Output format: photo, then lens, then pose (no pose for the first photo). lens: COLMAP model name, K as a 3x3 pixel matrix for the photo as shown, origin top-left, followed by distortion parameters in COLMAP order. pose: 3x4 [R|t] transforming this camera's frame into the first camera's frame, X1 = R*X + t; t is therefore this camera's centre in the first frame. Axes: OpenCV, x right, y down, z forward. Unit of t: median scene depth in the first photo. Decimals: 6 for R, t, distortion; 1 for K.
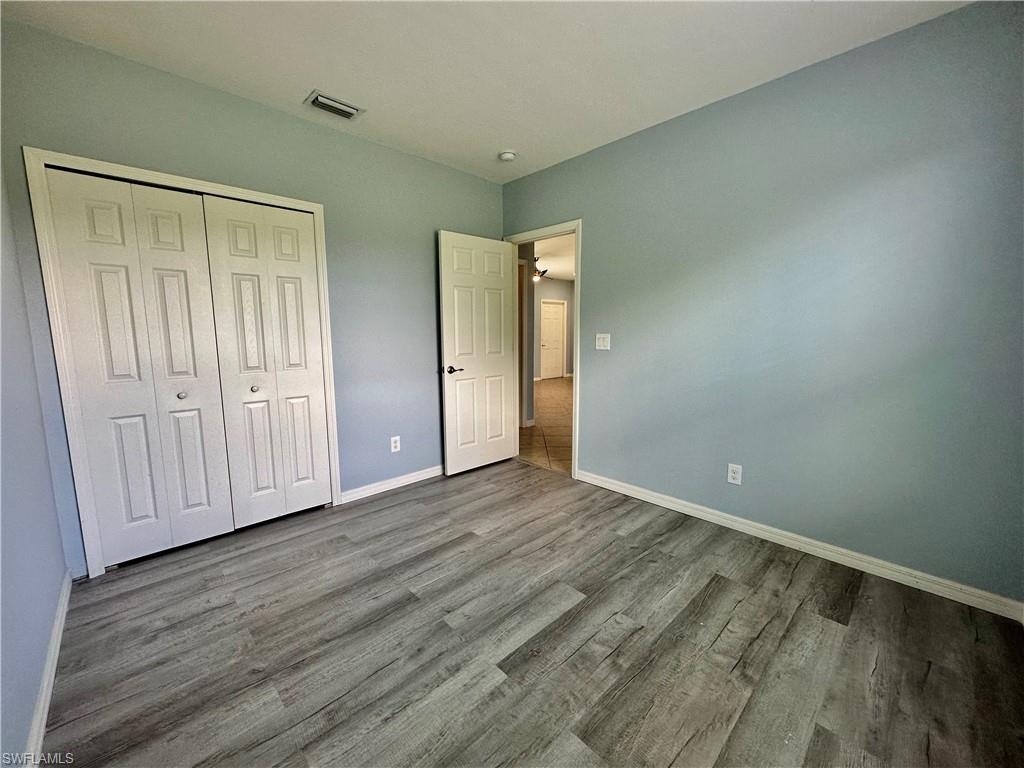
lens RADIAL K [[410.0, 0, 511.5], [0, 410.0, 383.5], [0, 0, 1]] dist [-0.000666, 0.000342]
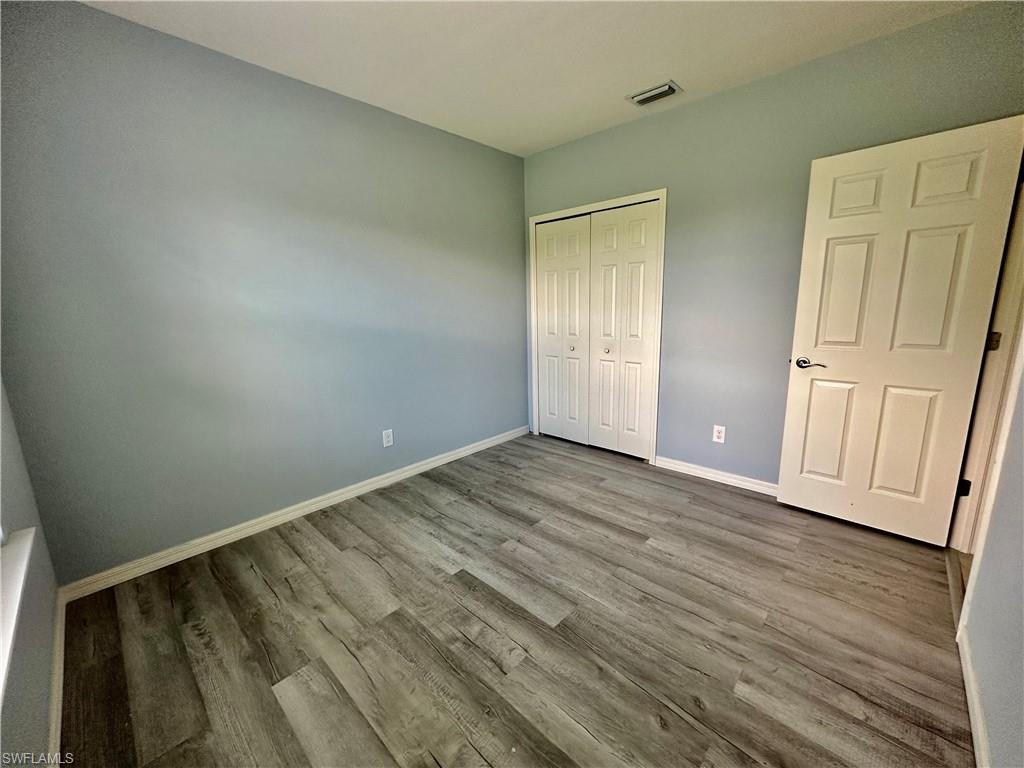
lens RADIAL K [[410.0, 0, 511.8], [0, 410.0, 382.6], [0, 0, 1]] dist [-0.000666, 0.000342]
pose [[0.047029, 0.196818, -0.979312, 0.824682], [-0.103051, 0.976121, 0.191228, -0.129930], [0.993564, 0.091926, 0.066188, 0.715566]]
